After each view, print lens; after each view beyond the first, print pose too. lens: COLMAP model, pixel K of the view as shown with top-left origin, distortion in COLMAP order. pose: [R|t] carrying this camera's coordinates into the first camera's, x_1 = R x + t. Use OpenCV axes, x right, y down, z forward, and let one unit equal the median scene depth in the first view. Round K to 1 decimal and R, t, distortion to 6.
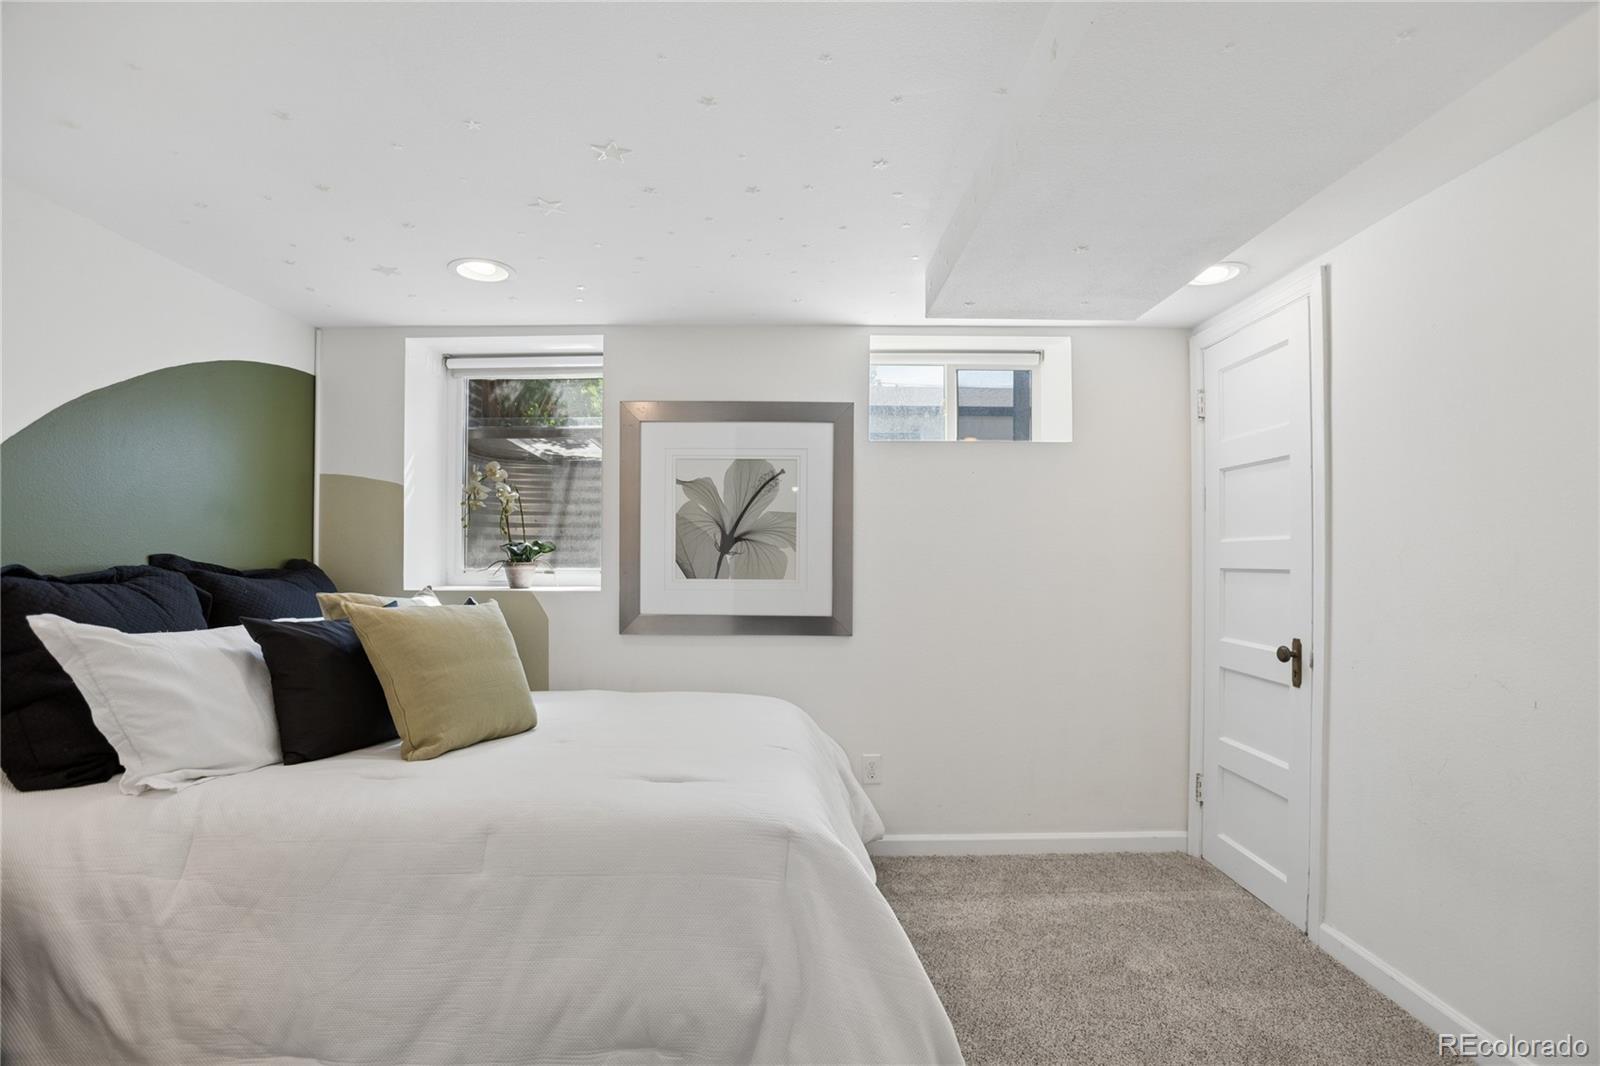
lens RADIAL K [[767.6, 0, 802.8], [0, 767.6, 548.6], [0, 0, 1]] dist [-0.084721, 0.041065]
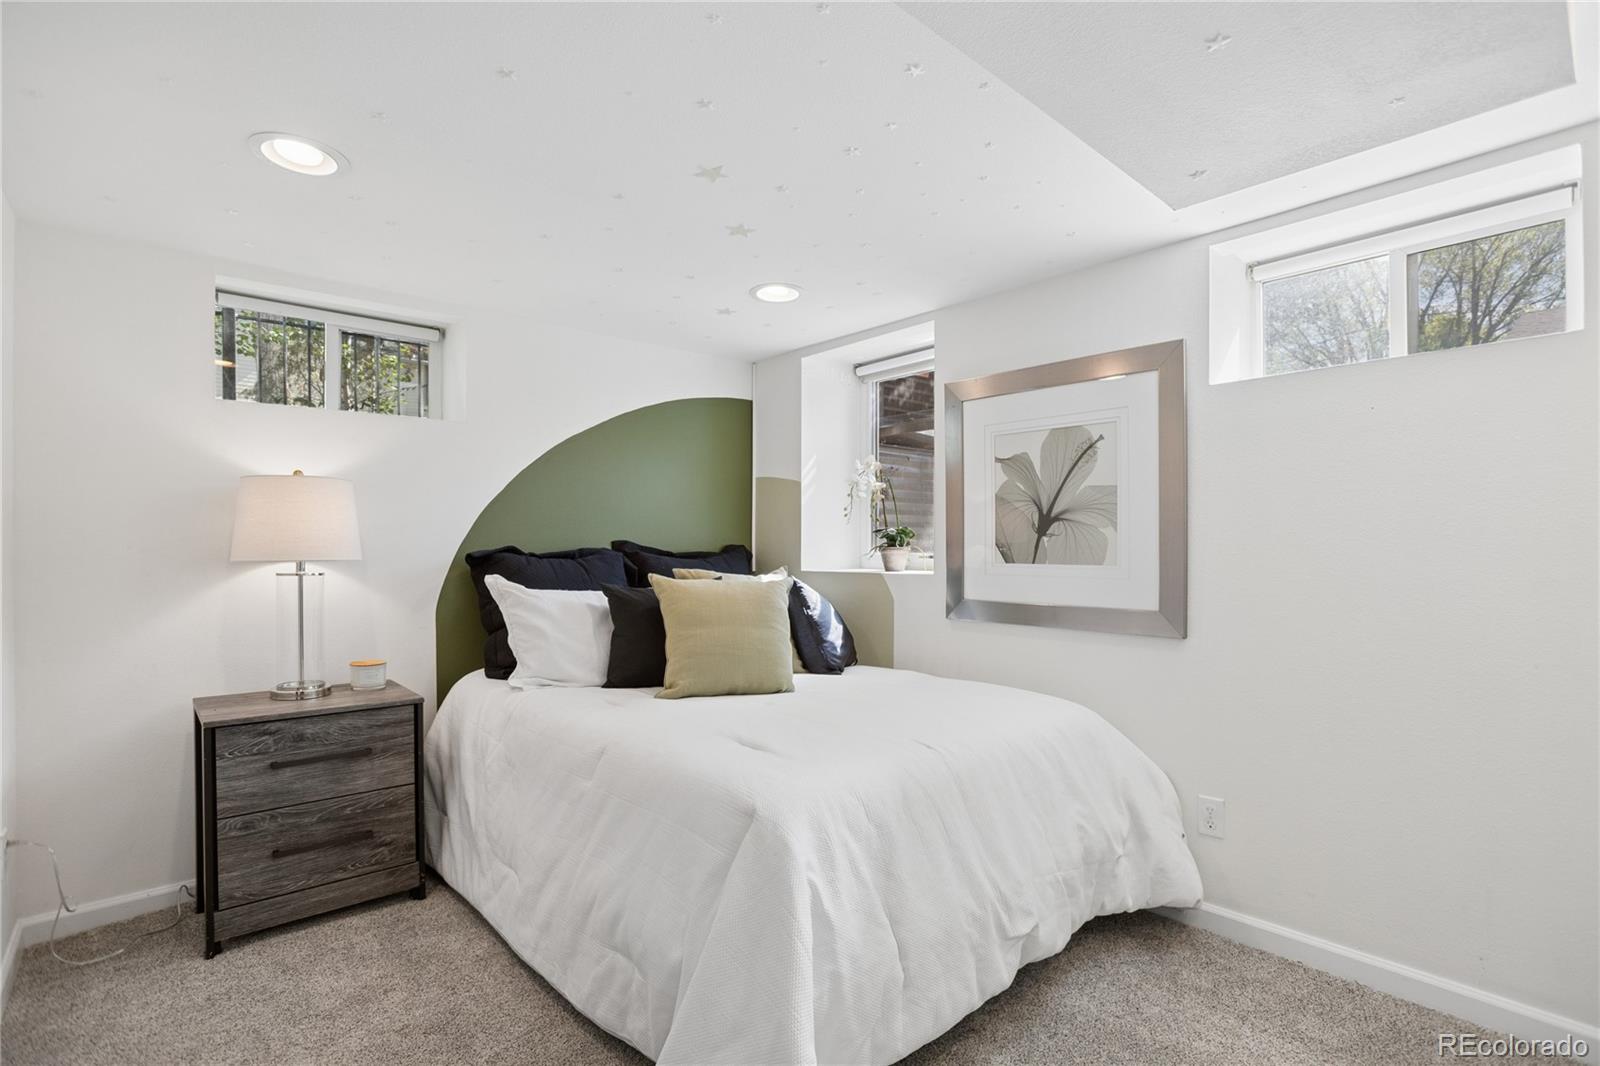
lens RADIAL K [[767.6, 0, 802.8], [0, 767.6, 548.6], [0, 0, 1]] dist [-0.084721, 0.041065]
pose [[0.655459, -0.002065, -0.755228, 0.386936], [0.009963, 0.999933, 0.005912, 0.013602], [0.755165, -0.011399, 0.655436, 0.205728]]
